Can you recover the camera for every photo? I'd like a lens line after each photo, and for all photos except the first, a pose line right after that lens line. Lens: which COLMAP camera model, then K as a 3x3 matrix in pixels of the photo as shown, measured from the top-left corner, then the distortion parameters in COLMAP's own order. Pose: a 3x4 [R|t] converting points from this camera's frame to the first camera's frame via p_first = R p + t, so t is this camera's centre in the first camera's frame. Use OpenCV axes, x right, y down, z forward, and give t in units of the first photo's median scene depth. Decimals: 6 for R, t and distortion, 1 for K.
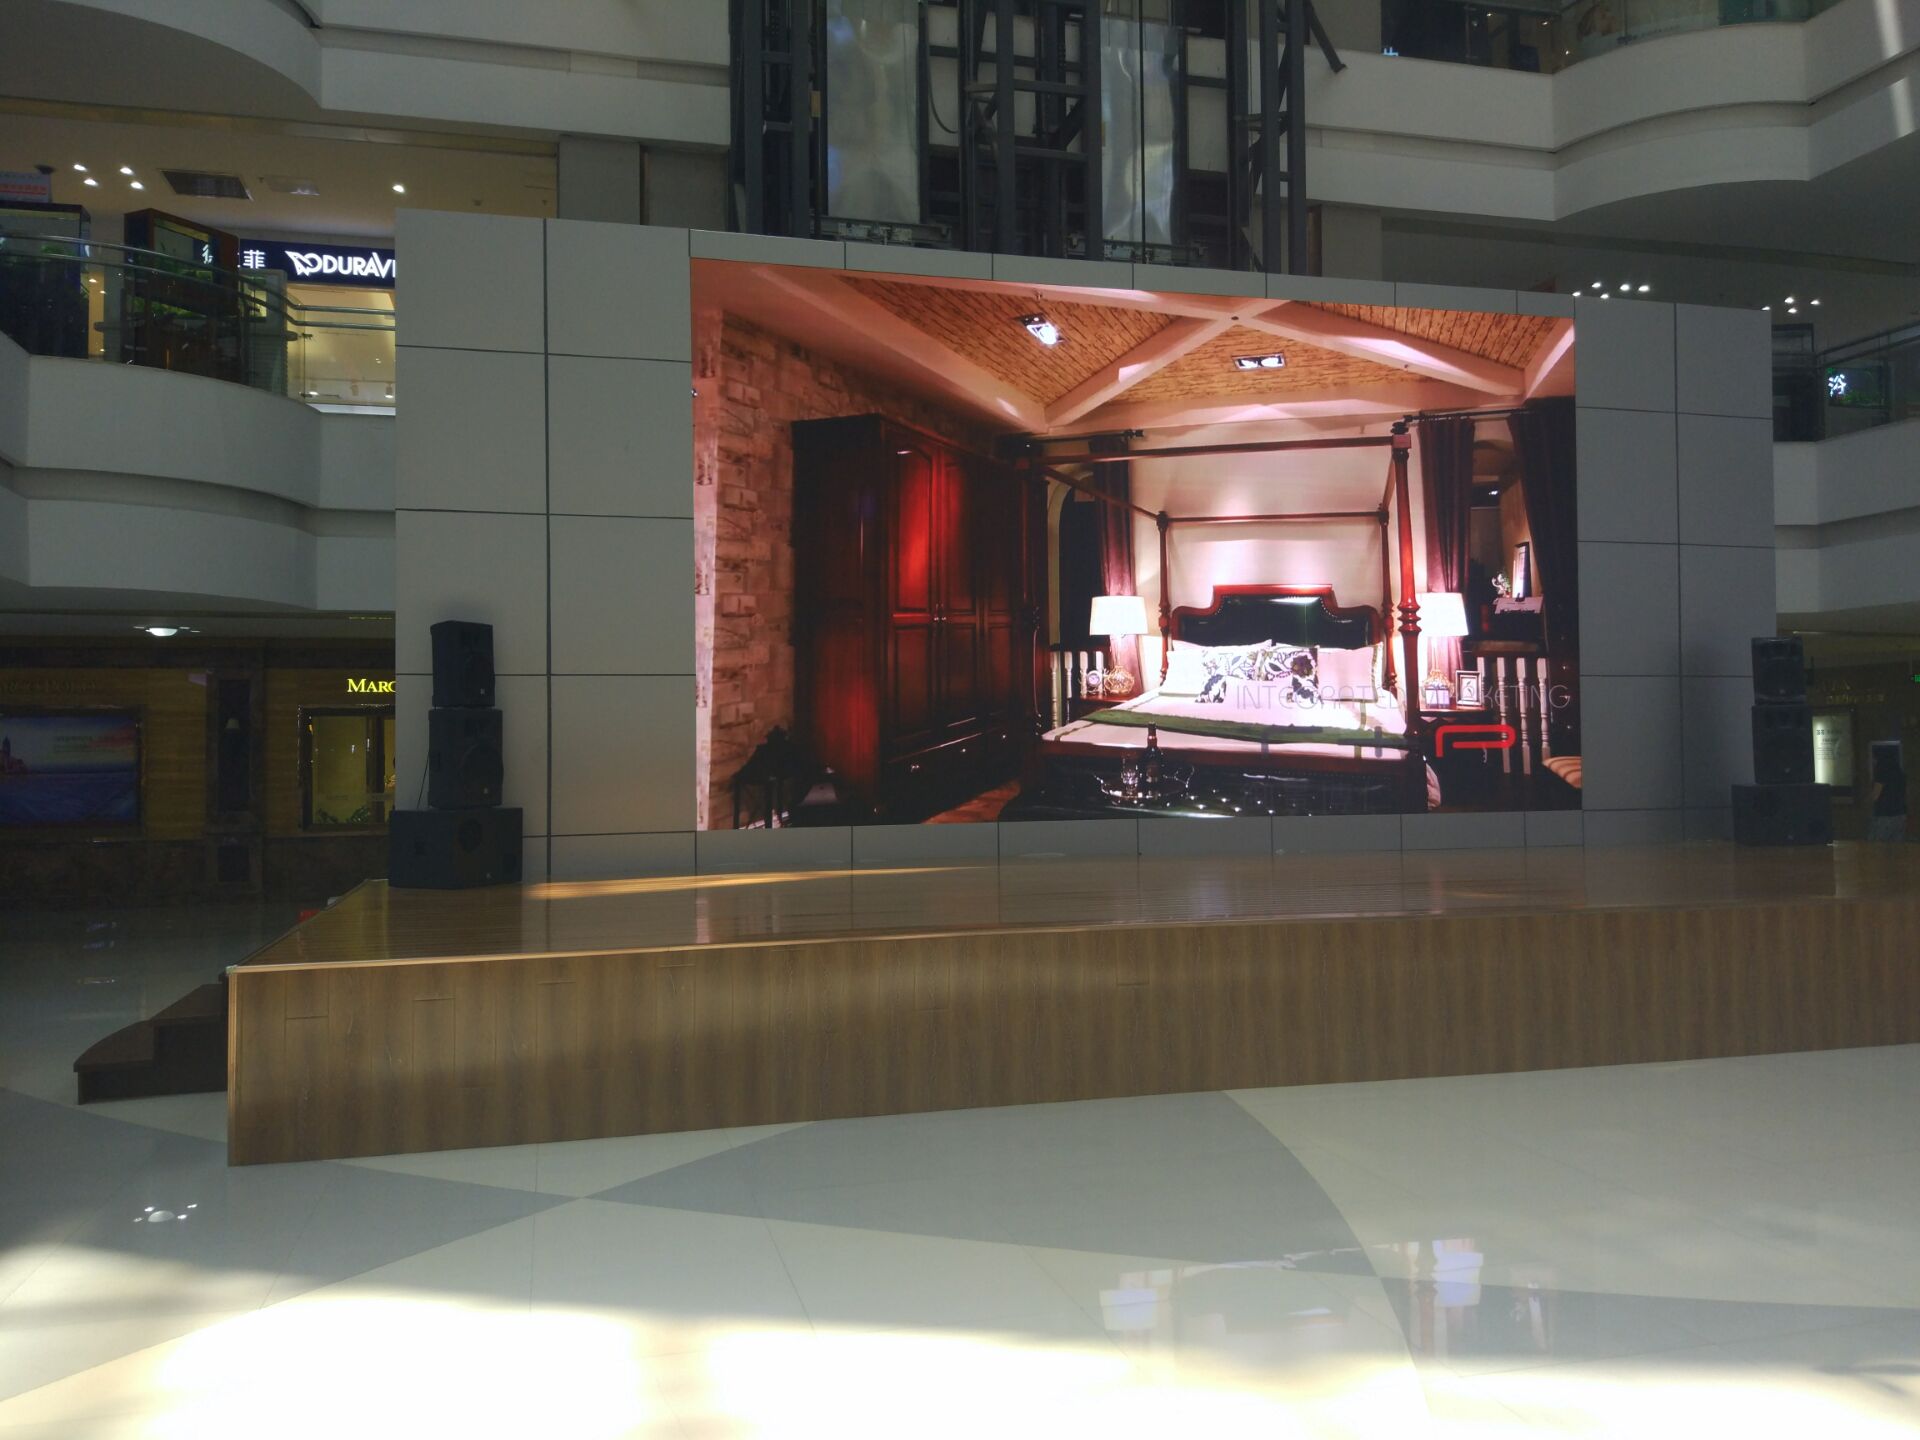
lens RADIAL K [[1607.6, 0, 957.7], [0, 1607.6, 709.1], [0, 0, 1]] dist [0.016686, -0.057551]
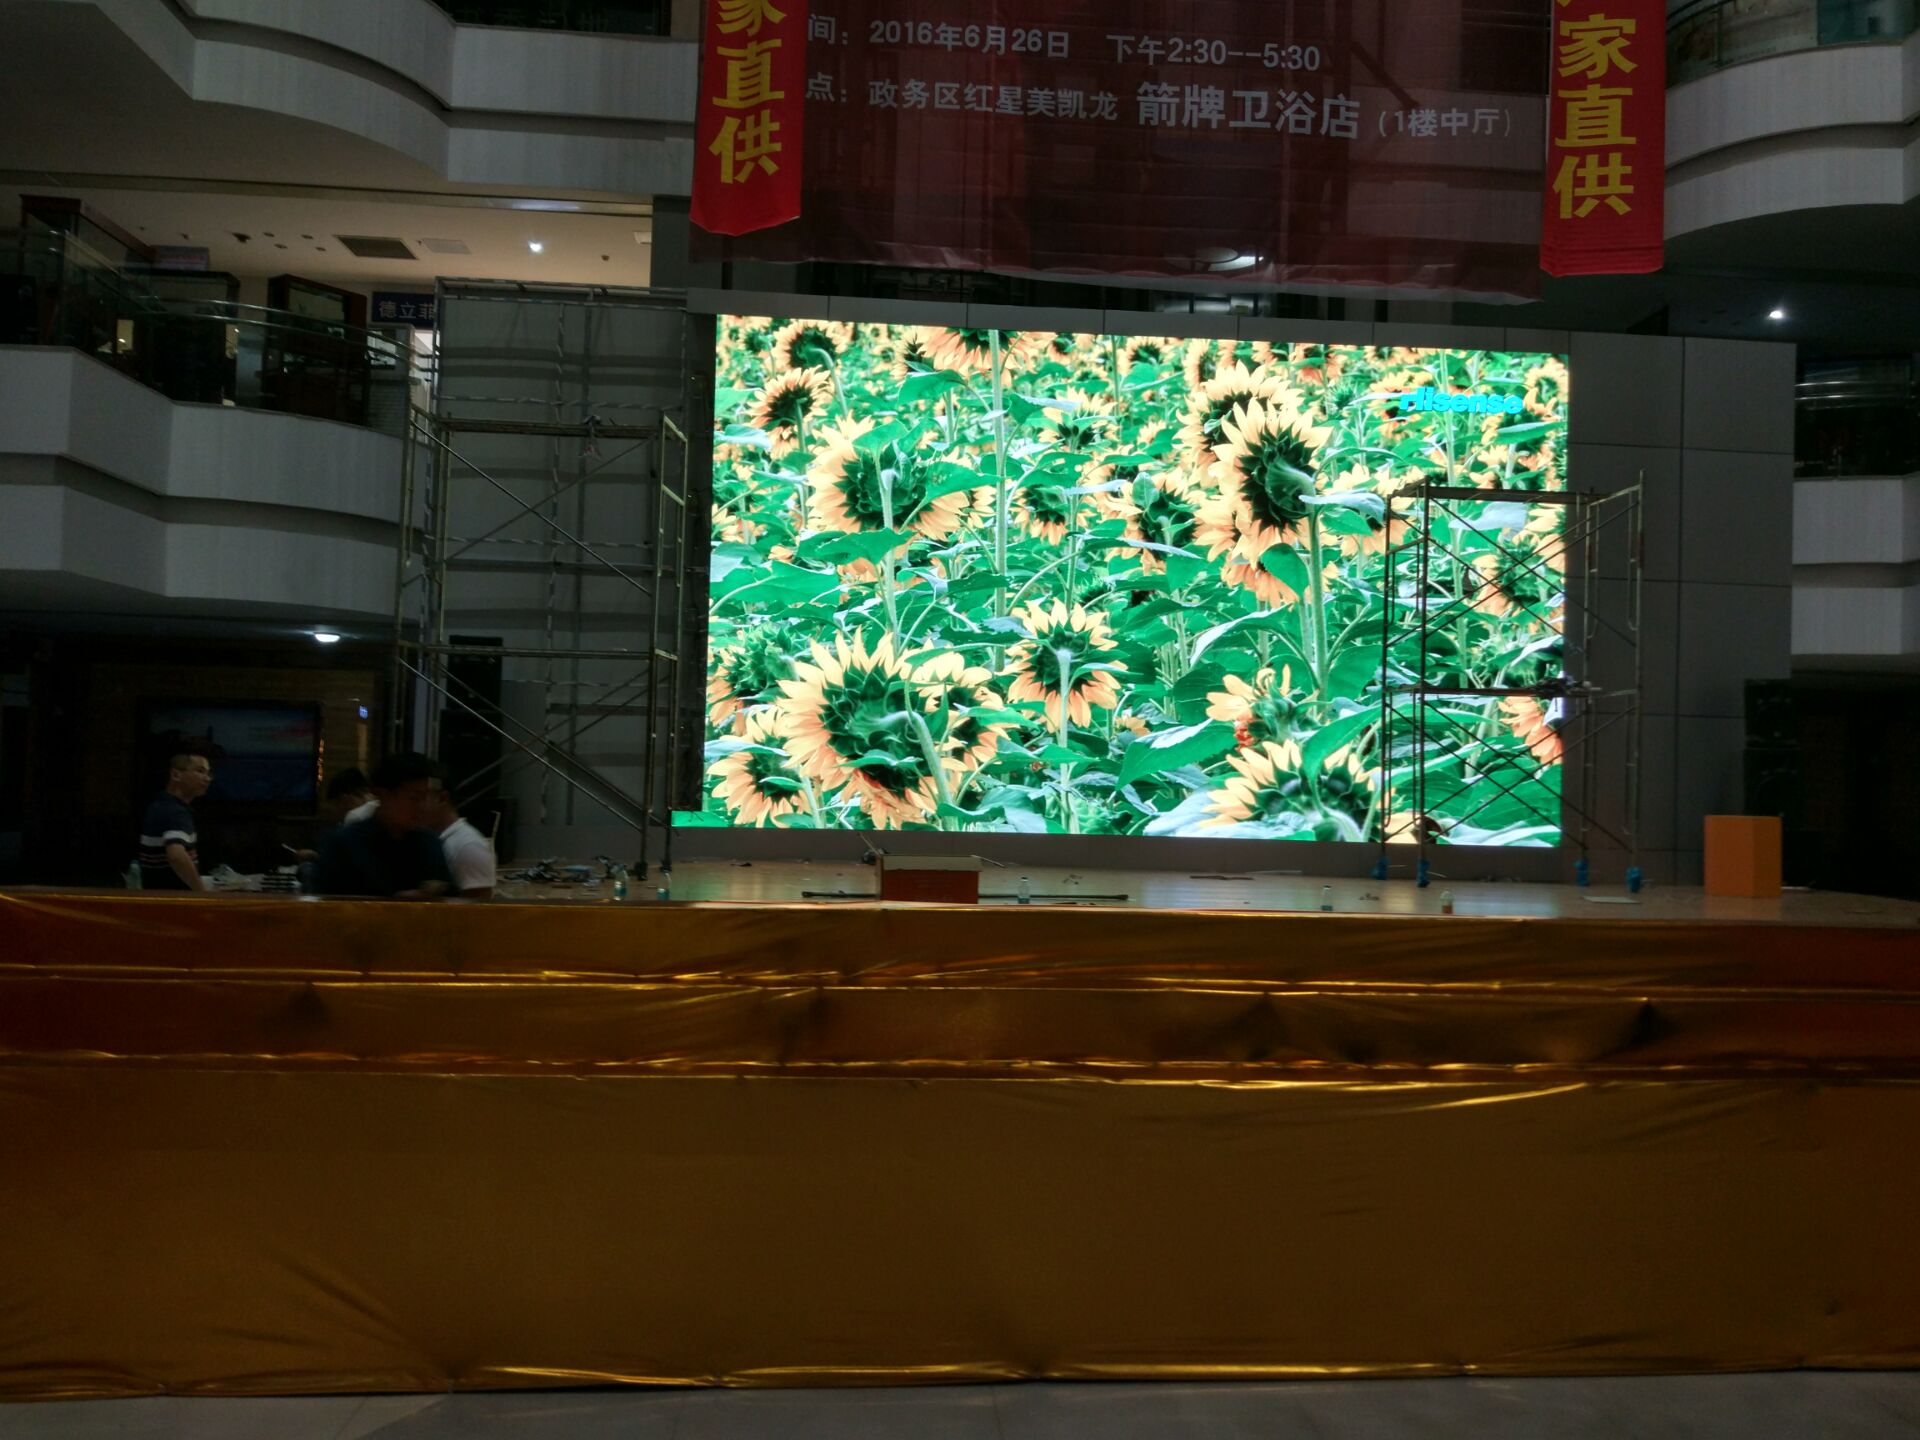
lens RADIAL K [[1607.6, 0, 969.5], [0, 1607.6, 717.7], [0, 0, 1]] dist [0.016686, -0.057551]
pose [[0.981109, 0.031157, -0.190932, 0.182077], [-0.032771, 0.999449, -0.005297, 0.000203], [0.190662, 0.011454, 0.981589, -0.041981]]
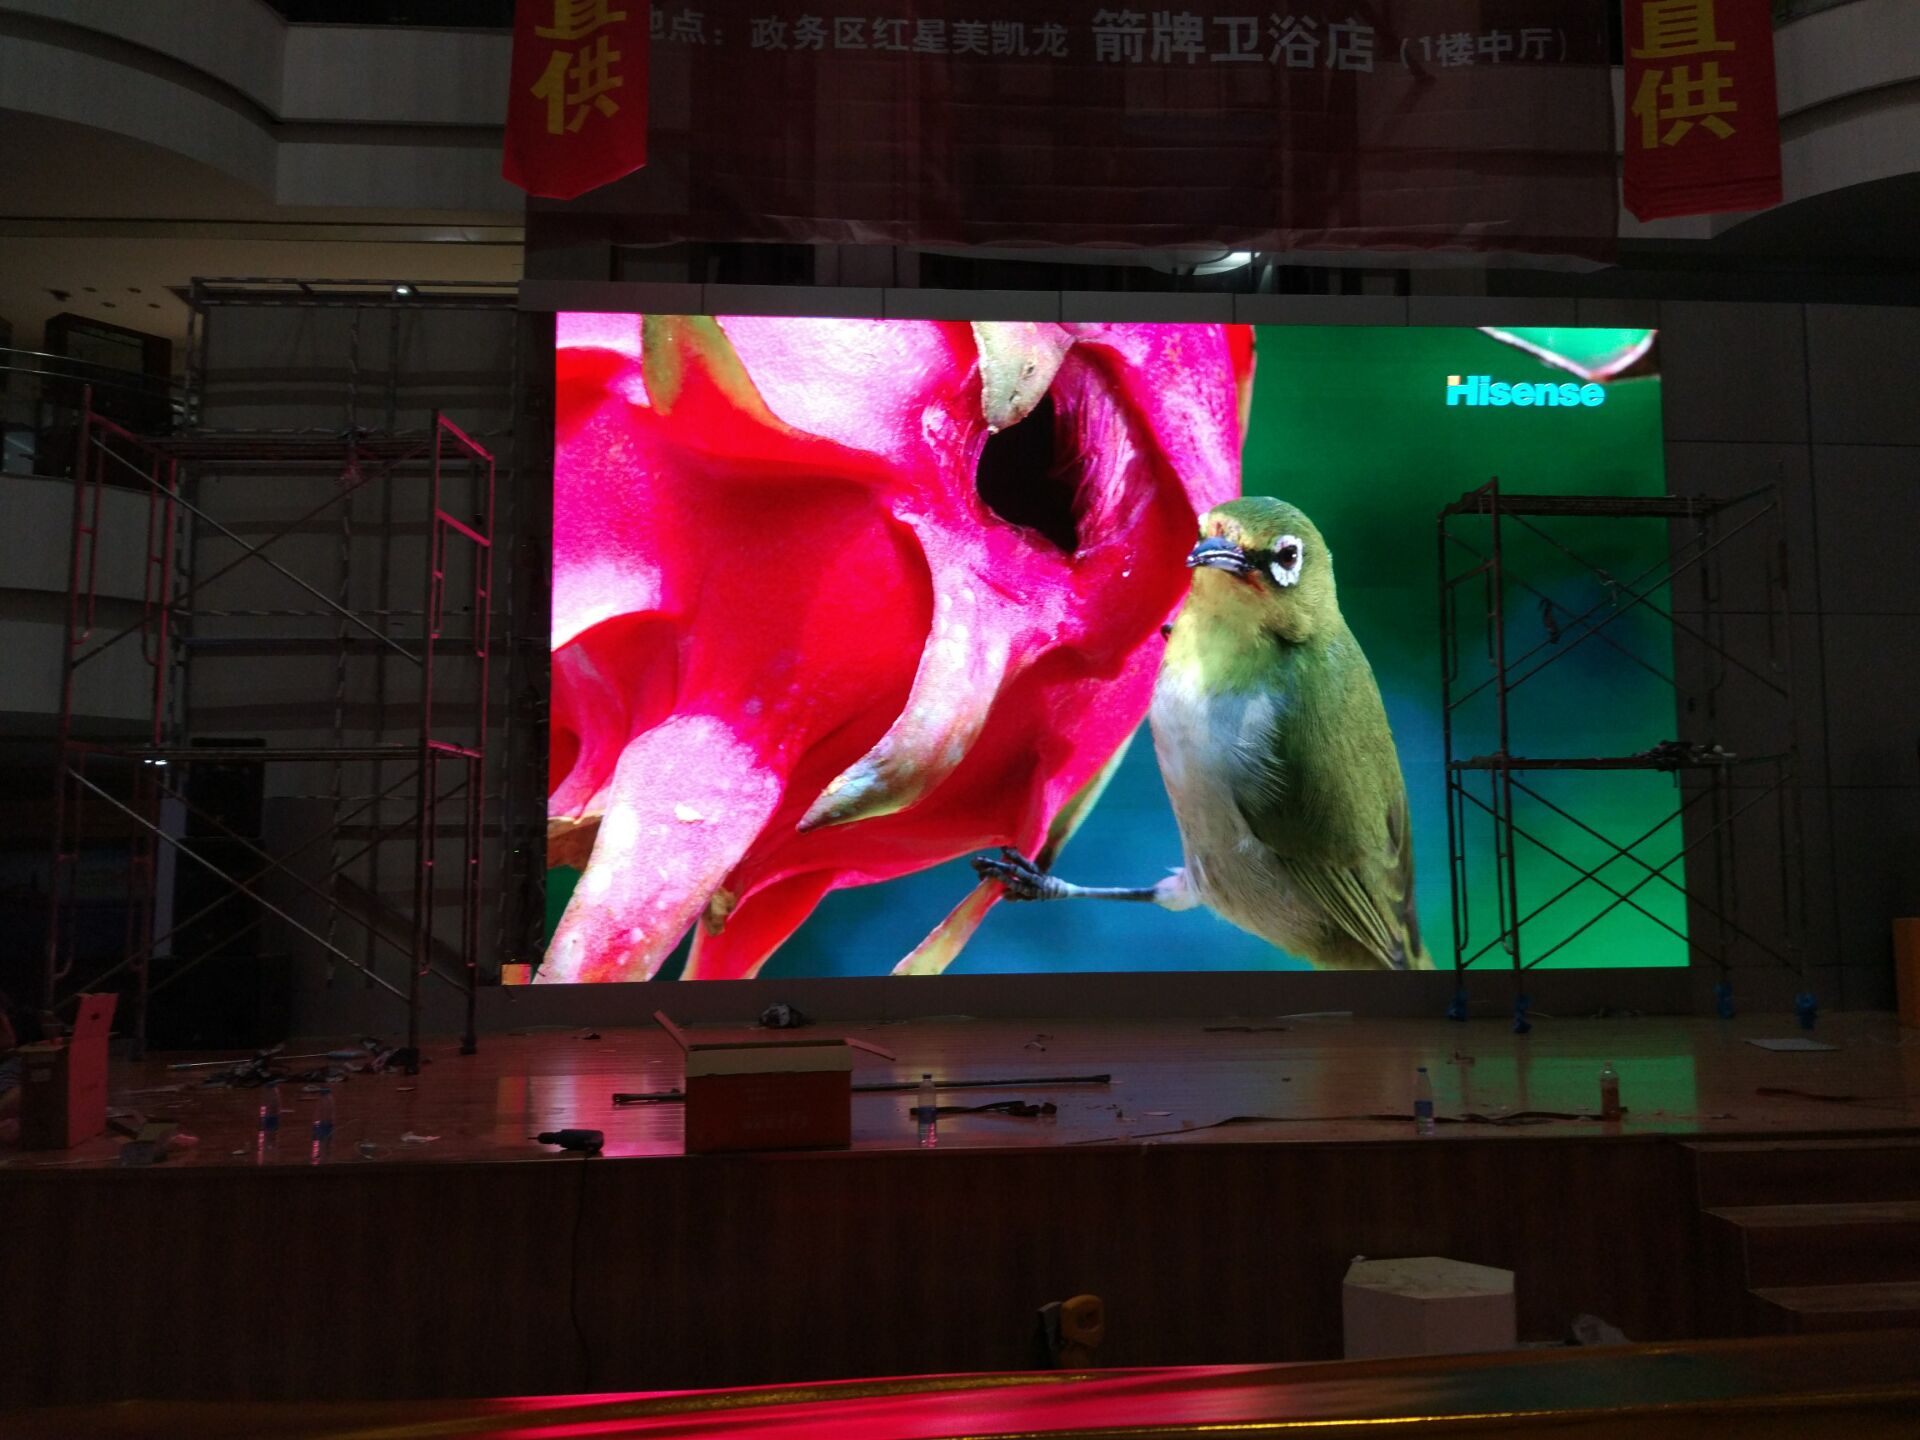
lens RADIAL K [[1607.6, 0, 989.7], [0, 1607.6, 730.8], [0, 0, 1]] dist [0.016686, -0.057551]
pose [[0.982251, -0.017201, -0.186781, 0.174680], [0.004278, 0.997582, -0.069370, 0.002949], [0.187523, 0.067340, 0.979949, 0.157187]]
